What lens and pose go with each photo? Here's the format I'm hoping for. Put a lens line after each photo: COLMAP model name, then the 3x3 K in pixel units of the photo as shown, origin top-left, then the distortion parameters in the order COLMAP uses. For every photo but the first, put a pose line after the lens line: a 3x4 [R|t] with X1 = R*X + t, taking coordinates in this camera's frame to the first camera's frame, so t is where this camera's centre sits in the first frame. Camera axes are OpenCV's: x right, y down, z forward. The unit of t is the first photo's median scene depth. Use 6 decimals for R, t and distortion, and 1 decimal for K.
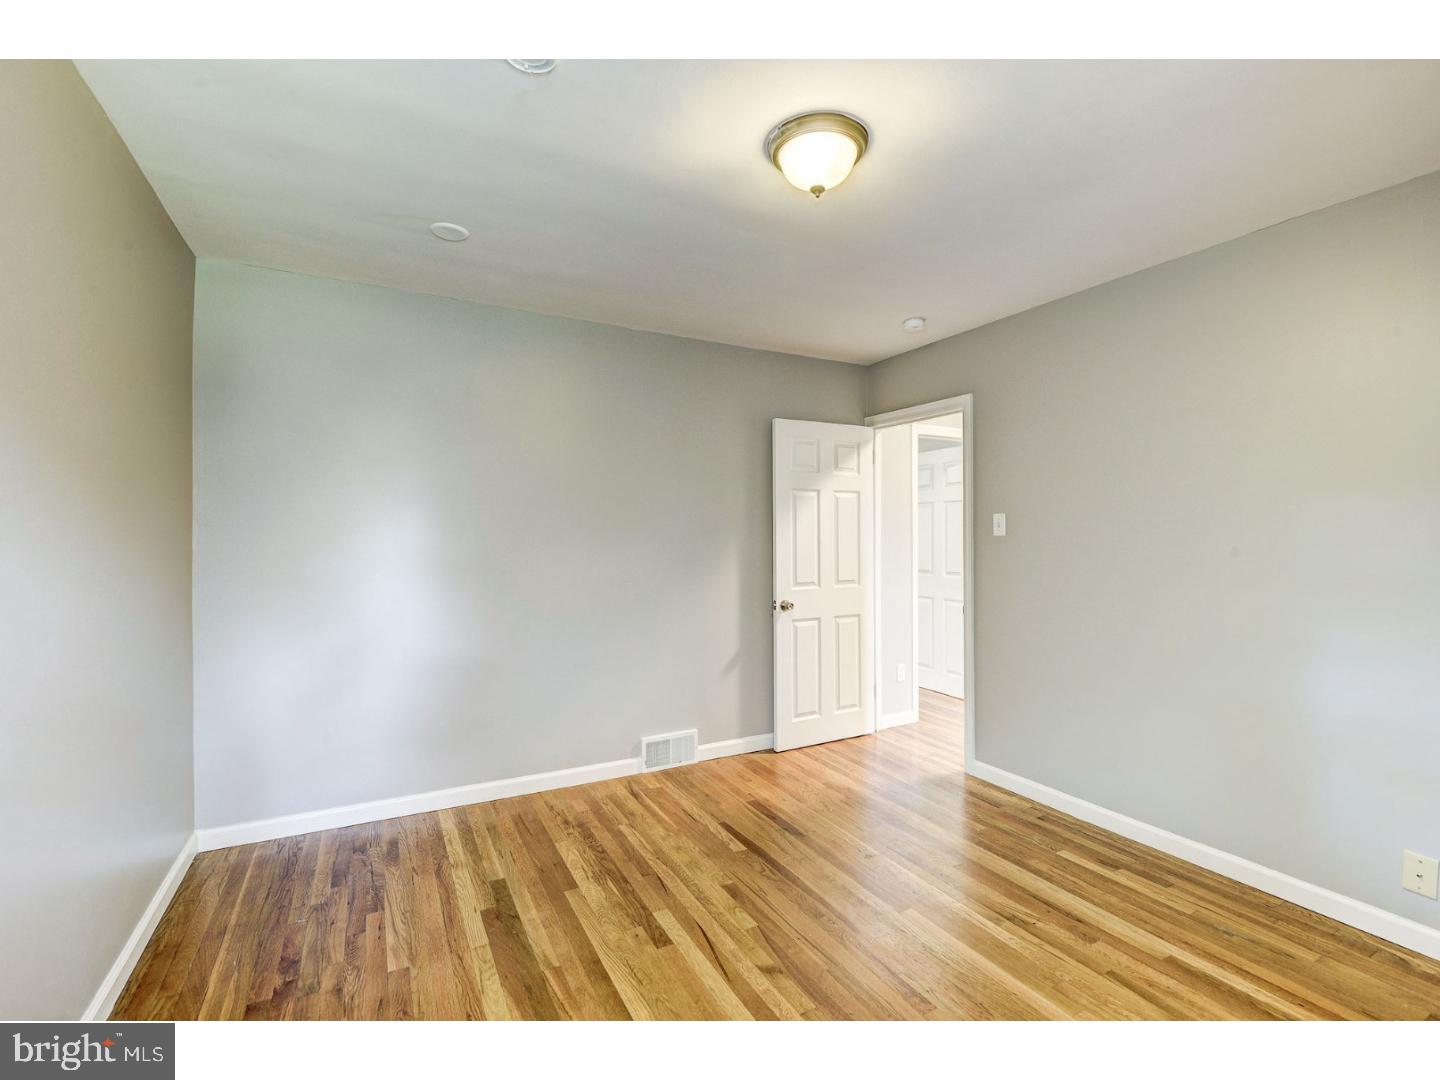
lens RADIAL K [[671.0, 0, 709.1], [0, 671.0, 536.8], [0, 0, 1]] dist [0.017048, -0.013504]
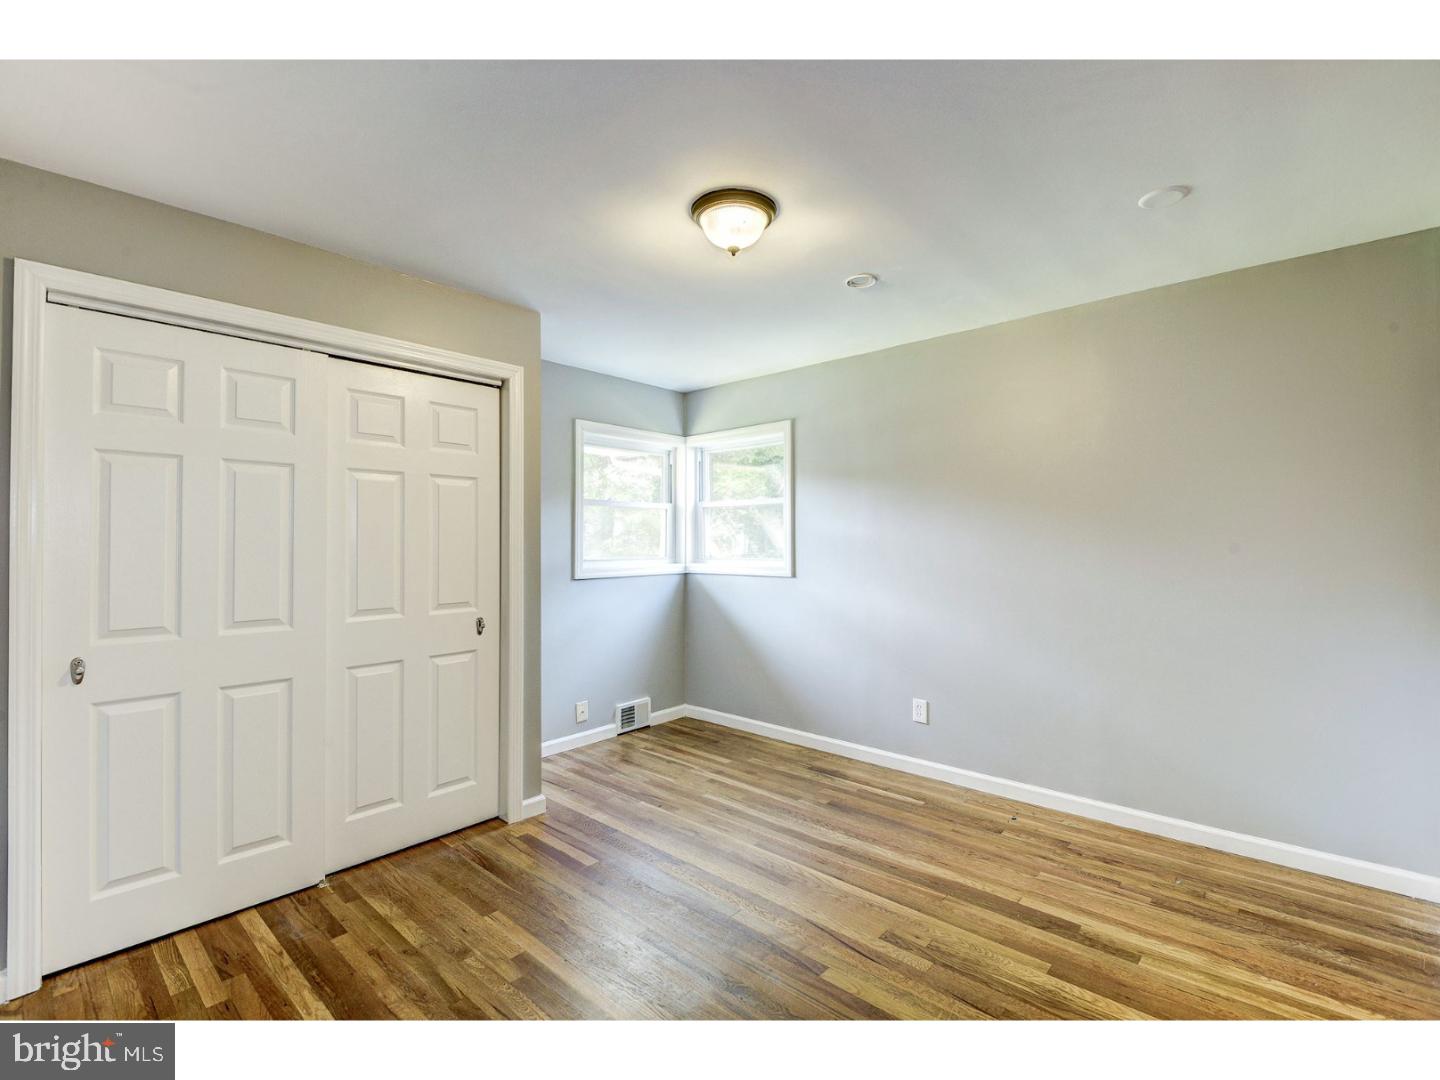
lens RADIAL K [[671.0, 0, 709.1], [0, 671.0, 536.8], [0, 0, 1]] dist [0.017048, -0.013504]
pose [[-0.941043, 0.006161, -0.338231, 0.492074], [0.005625, 0.999981, 0.002566, -0.014822], [0.338240, 0.000512, -0.941060, 1.725445]]
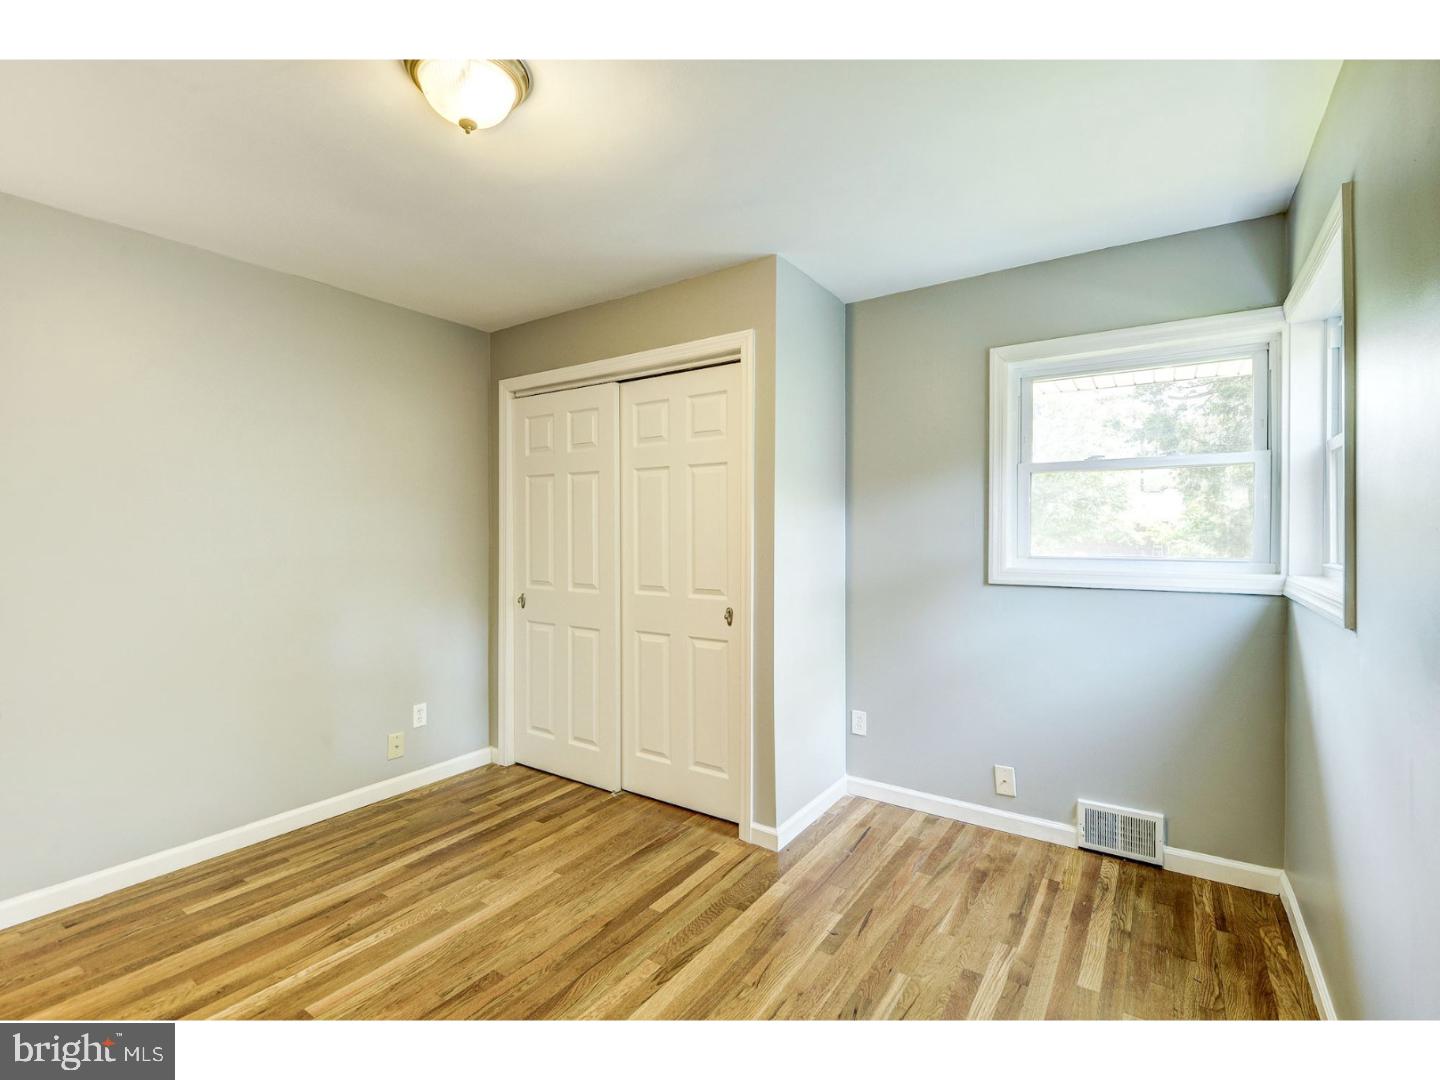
lens RADIAL K [[650.3, 0, 720.0], [0, 650.3, 540.0], [0, 0, 1]] dist [0.042006, -0.029757]
pose [[-0.470025, -0.009218, 0.882605, -0.598736], [0.011100, 0.999805, 0.016353, -0.003403], [-0.882583, 0.017483, -0.469831, 0.919849]]
